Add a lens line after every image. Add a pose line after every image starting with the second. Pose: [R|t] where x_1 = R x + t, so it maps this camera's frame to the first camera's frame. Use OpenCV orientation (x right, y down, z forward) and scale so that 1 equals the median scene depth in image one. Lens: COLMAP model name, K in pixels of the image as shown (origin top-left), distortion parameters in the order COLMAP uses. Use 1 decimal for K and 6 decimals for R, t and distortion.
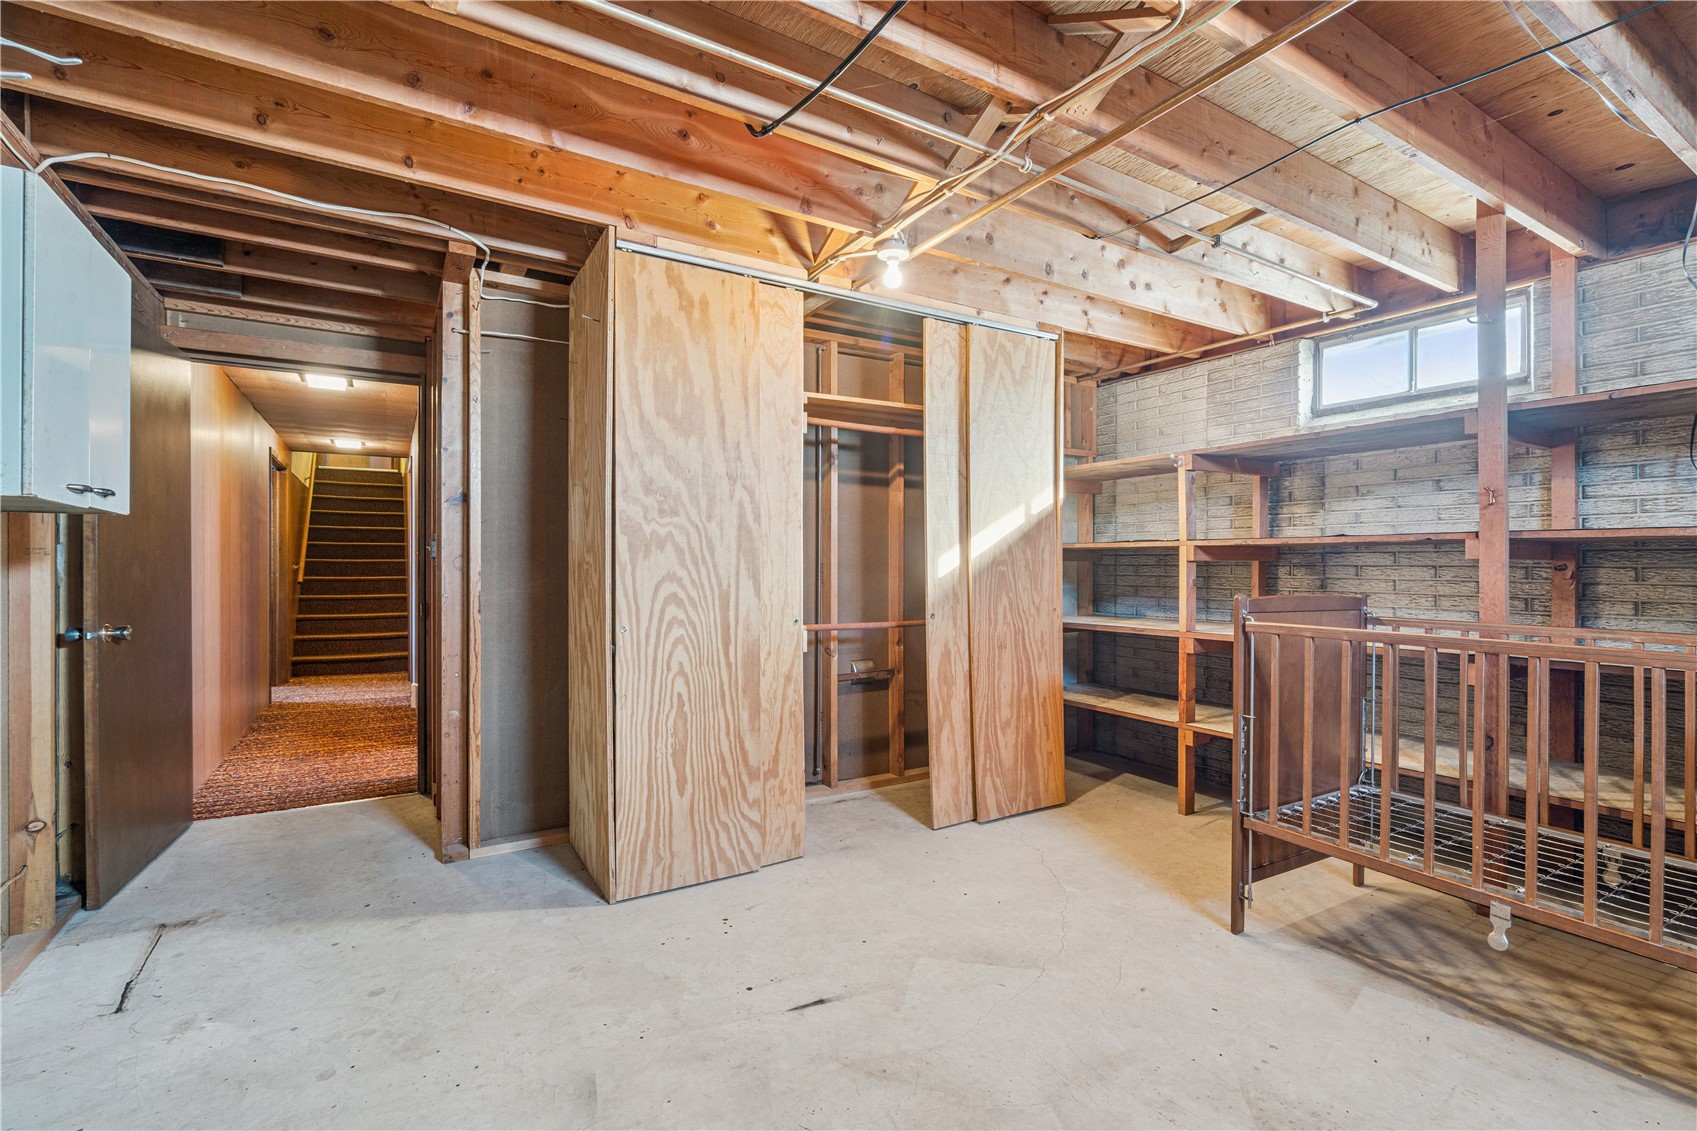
lens RADIAL K [[770.1, 0, 853.3], [0, 770.1, 564.9], [0, 0, 1]] dist [-0.004235, 0.003563]
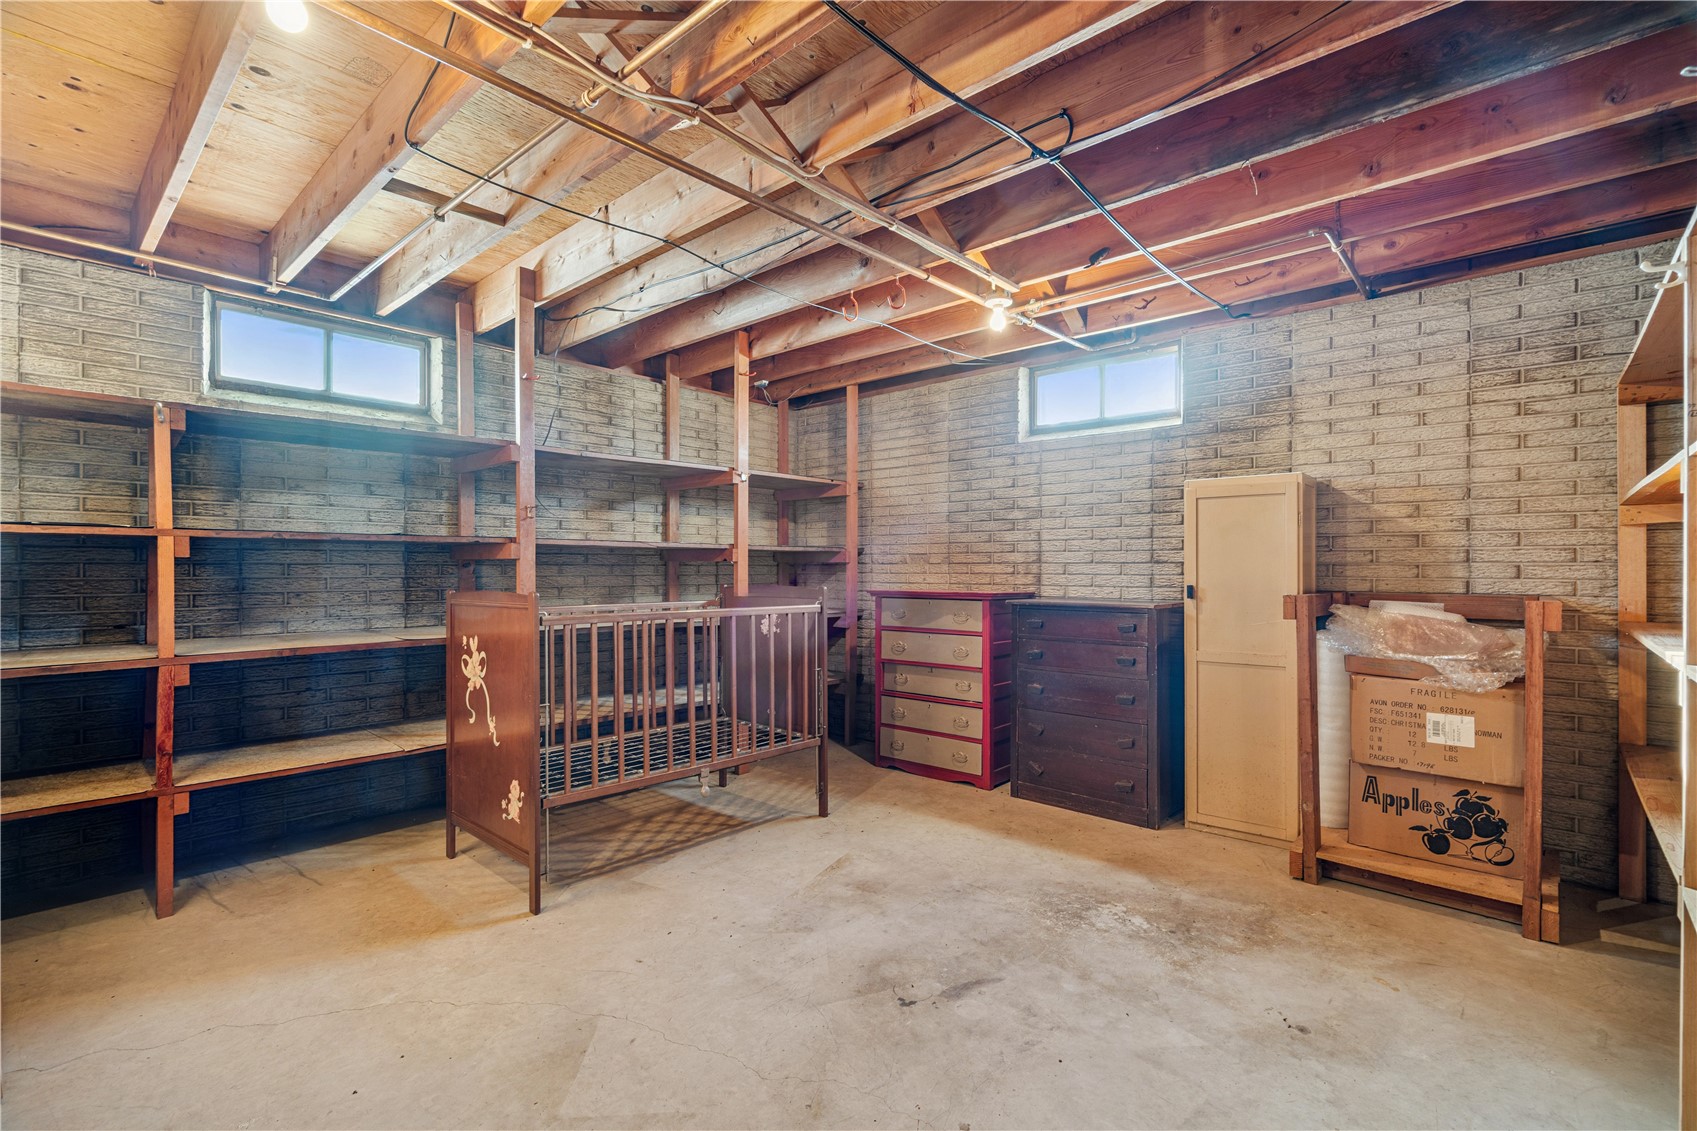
lens RADIAL K [[770.1, 0, 851.2], [0, 770.1, 570.2], [0, 0, 1]] dist [-0.004235, 0.003563]
pose [[-0.284179, -0.009630, 0.958723, -0.652975], [-0.001965, 0.999953, 0.009462, -0.002140], [-0.958769, 0.000805, -0.284185, 0.917633]]
